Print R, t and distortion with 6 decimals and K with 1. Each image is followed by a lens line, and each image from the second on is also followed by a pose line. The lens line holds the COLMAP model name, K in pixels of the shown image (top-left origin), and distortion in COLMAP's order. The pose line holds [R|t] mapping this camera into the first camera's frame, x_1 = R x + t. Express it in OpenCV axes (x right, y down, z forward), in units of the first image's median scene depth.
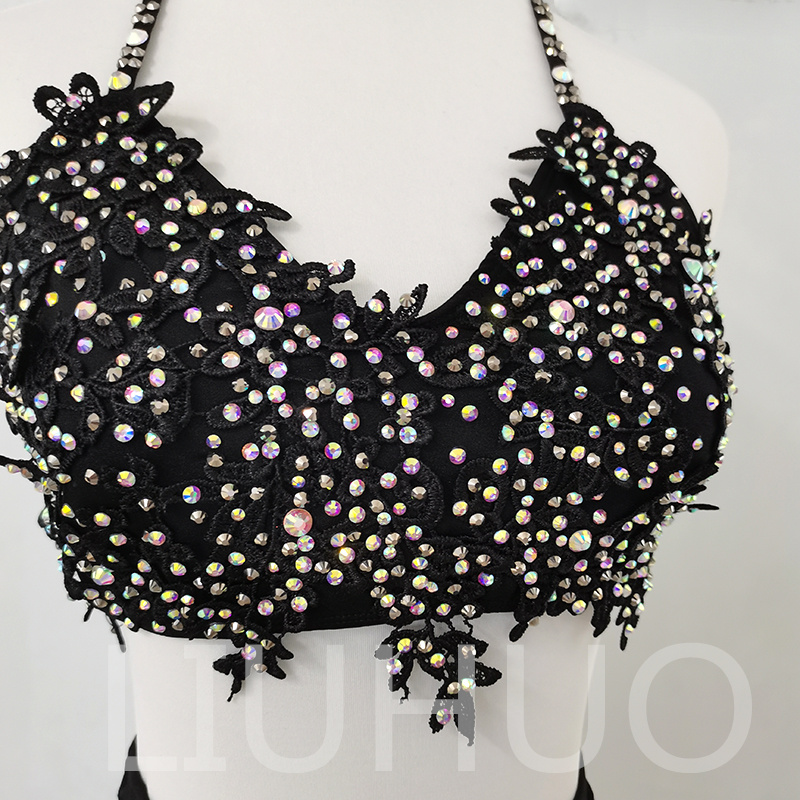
lens RADIAL K [[905.4, 0, 401.4], [0, 905.4, 389.9], [0, 0, 1]] dist [0.094988, -0.222065]
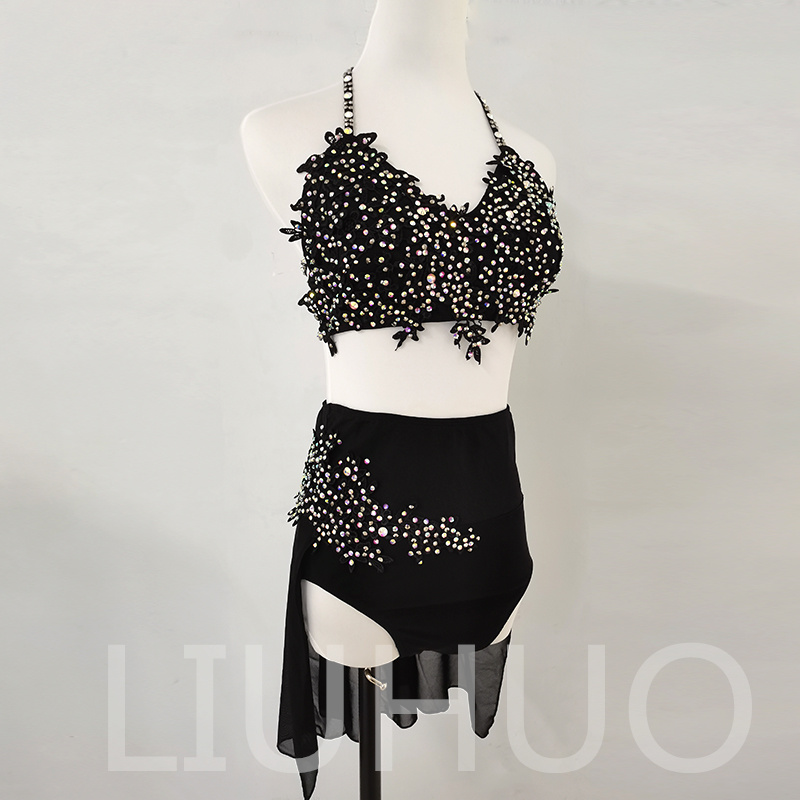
lens RADIAL K [[905.4, 0, 401.4], [0, 905.4, 389.9], [0, 0, 1]] dist [0.094988, -0.222065]
pose [[0.979661, -0.012467, 0.200270, -0.782316], [0.020605, 0.999042, -0.038601, 0.600307], [-0.199597, 0.041942, 0.978980, -1.839096]]
